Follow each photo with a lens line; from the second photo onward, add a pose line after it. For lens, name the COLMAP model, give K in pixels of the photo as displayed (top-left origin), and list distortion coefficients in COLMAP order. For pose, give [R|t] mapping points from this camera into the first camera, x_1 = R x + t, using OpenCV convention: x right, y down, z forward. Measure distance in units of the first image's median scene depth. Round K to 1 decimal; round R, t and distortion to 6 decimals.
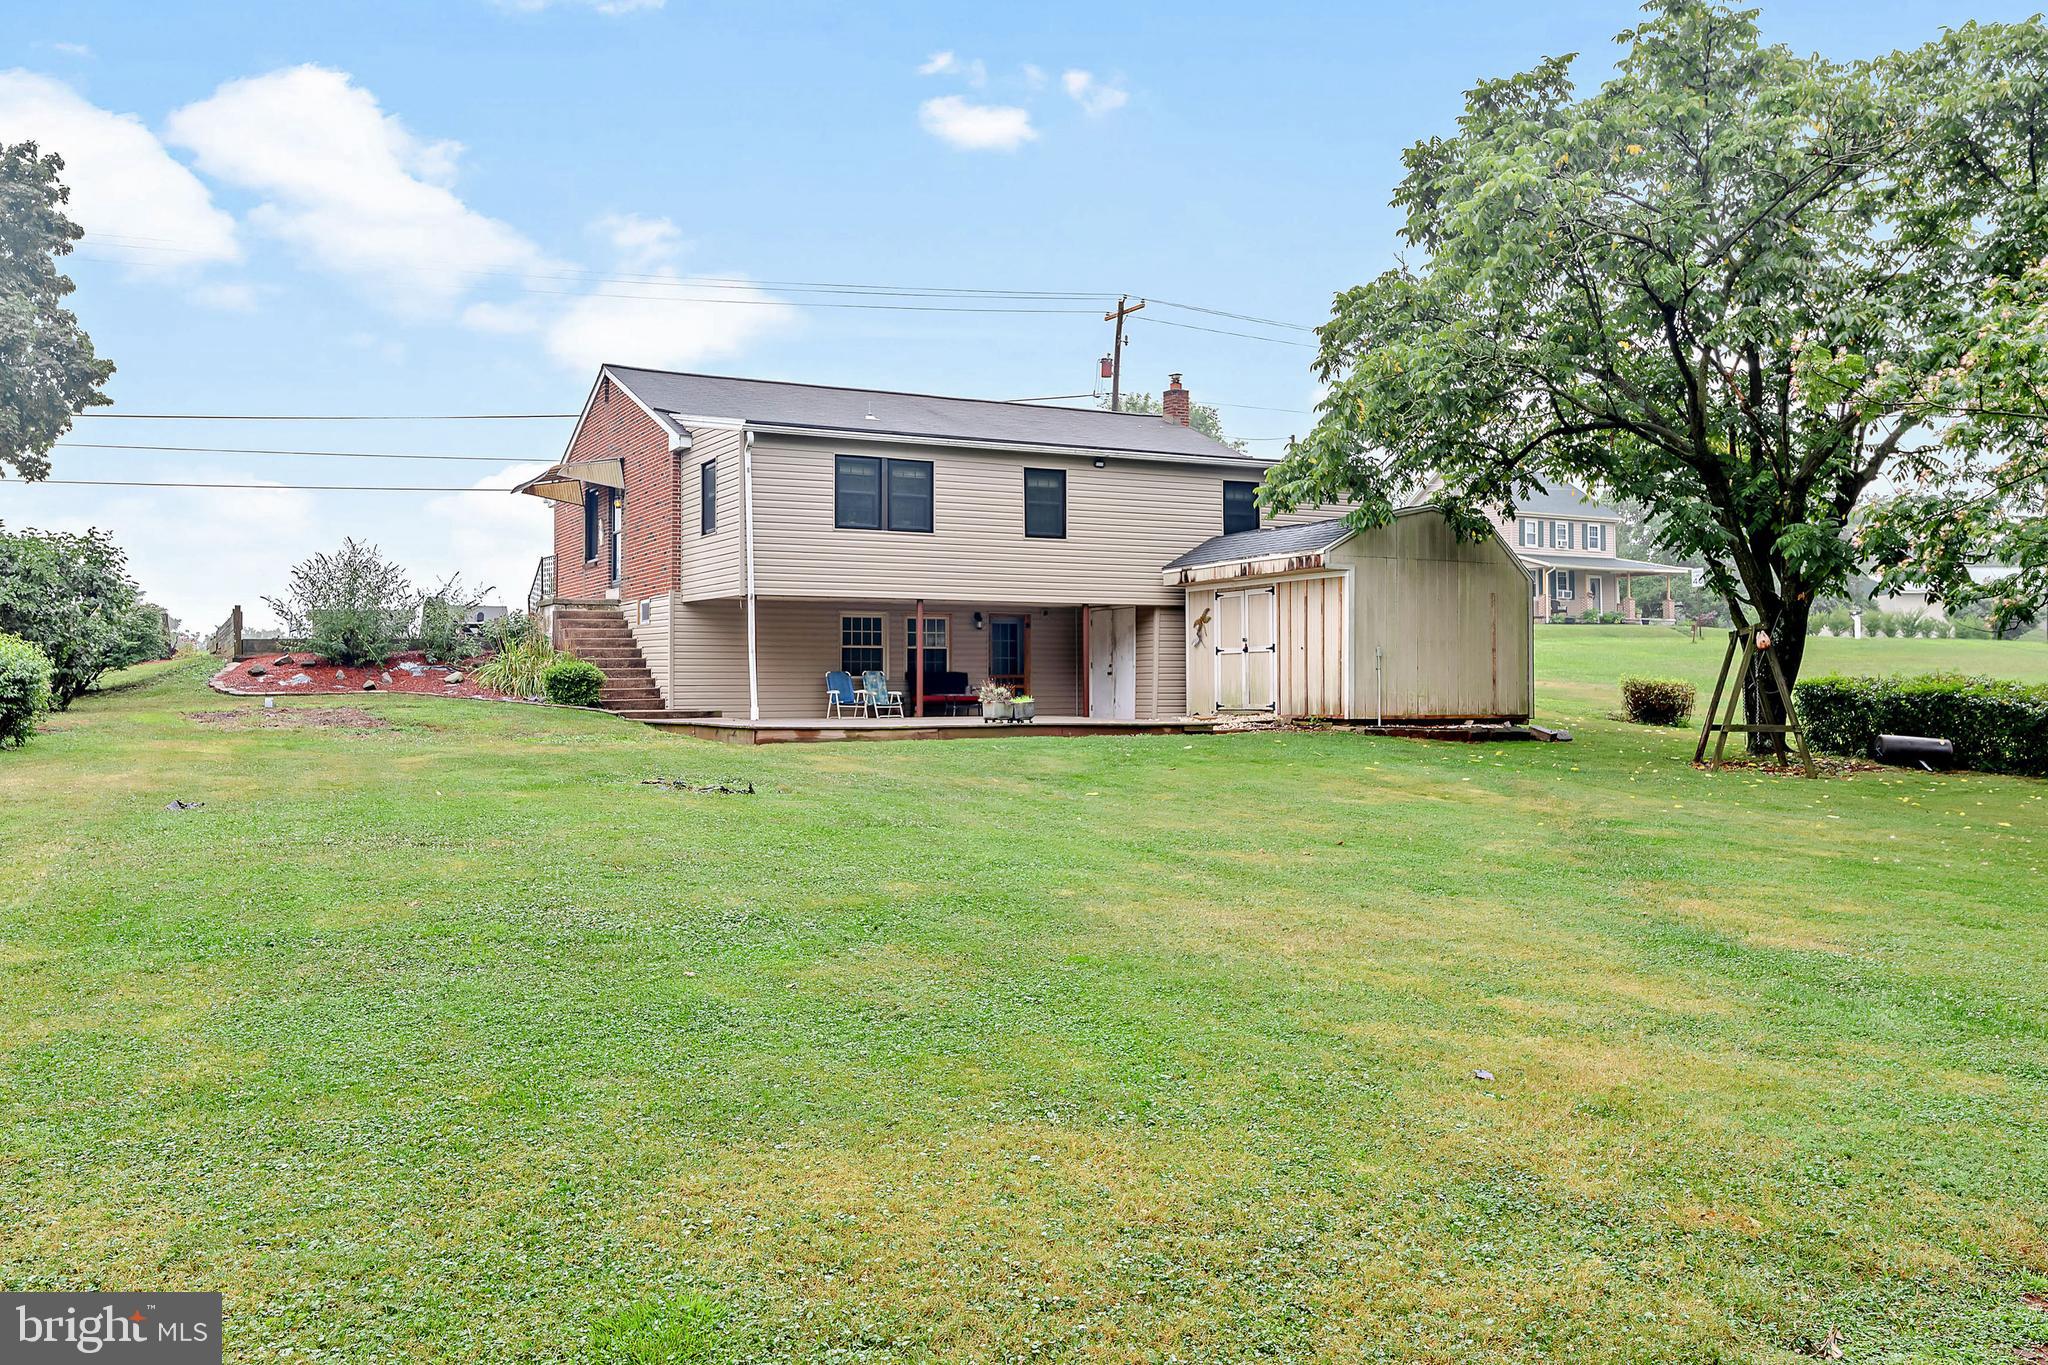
lens RADIAL K [[1664.3, 0, 1024.9], [0, 1664.3, 676.6], [0, 0, 1]] dist [0.000336, -0.001121]
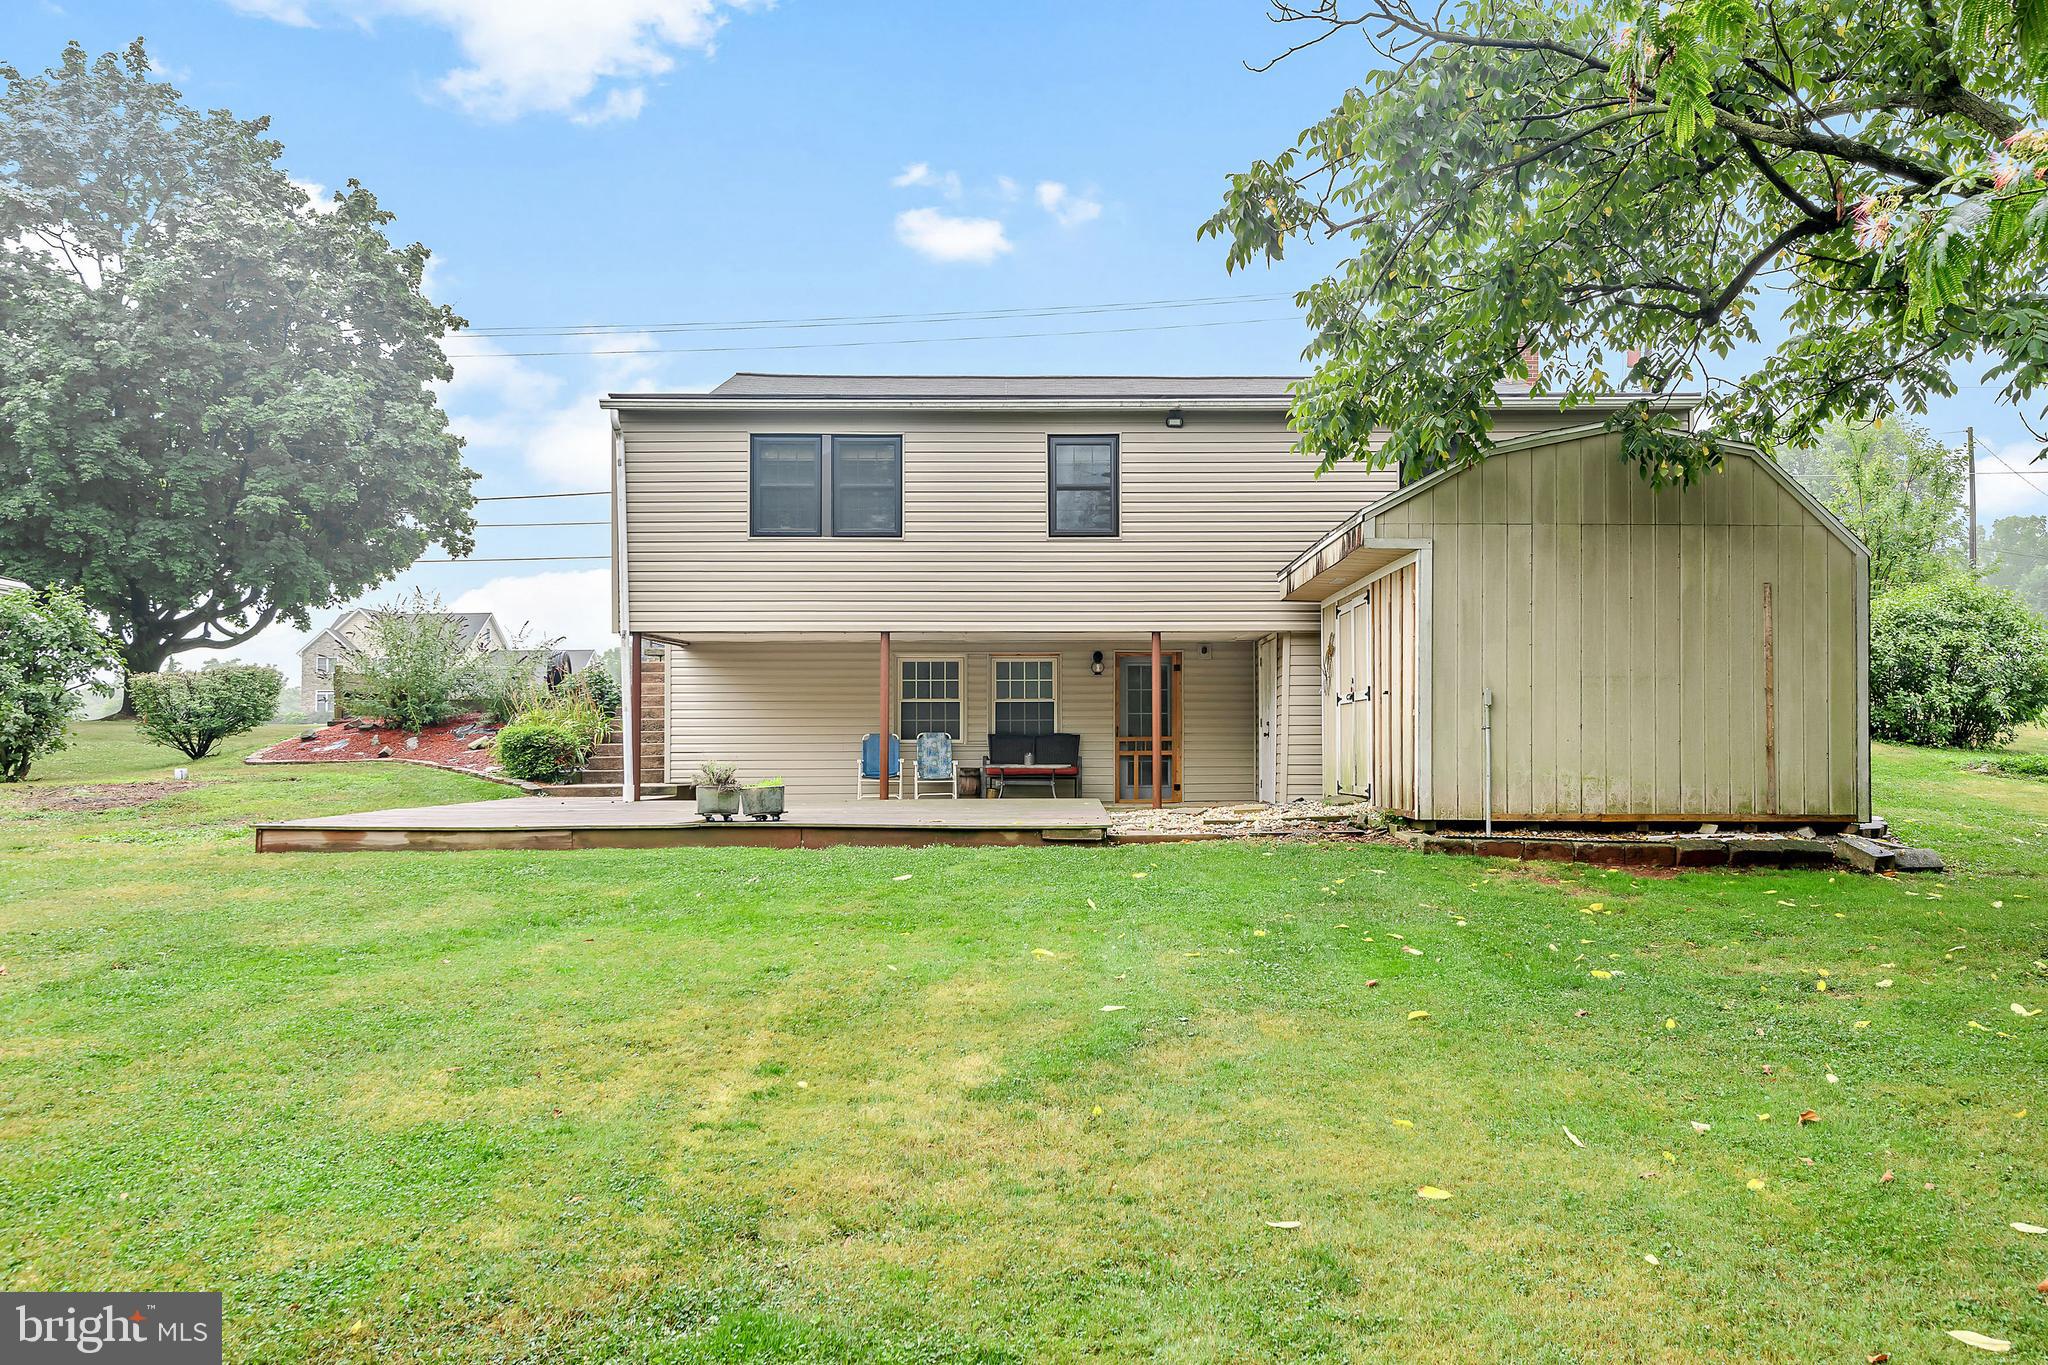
lens RADIAL K [[1514.5, 0, 1023.3], [0, 1514.5, 697.3], [0, 0, 1]] dist [0.003197, -0.001686]
pose [[0.894416, -0.013969, -0.447018, 0.283070], [0.004185, 0.999730, -0.022868, -0.003944], [0.447216, 0.018582, 0.894233, 0.466279]]
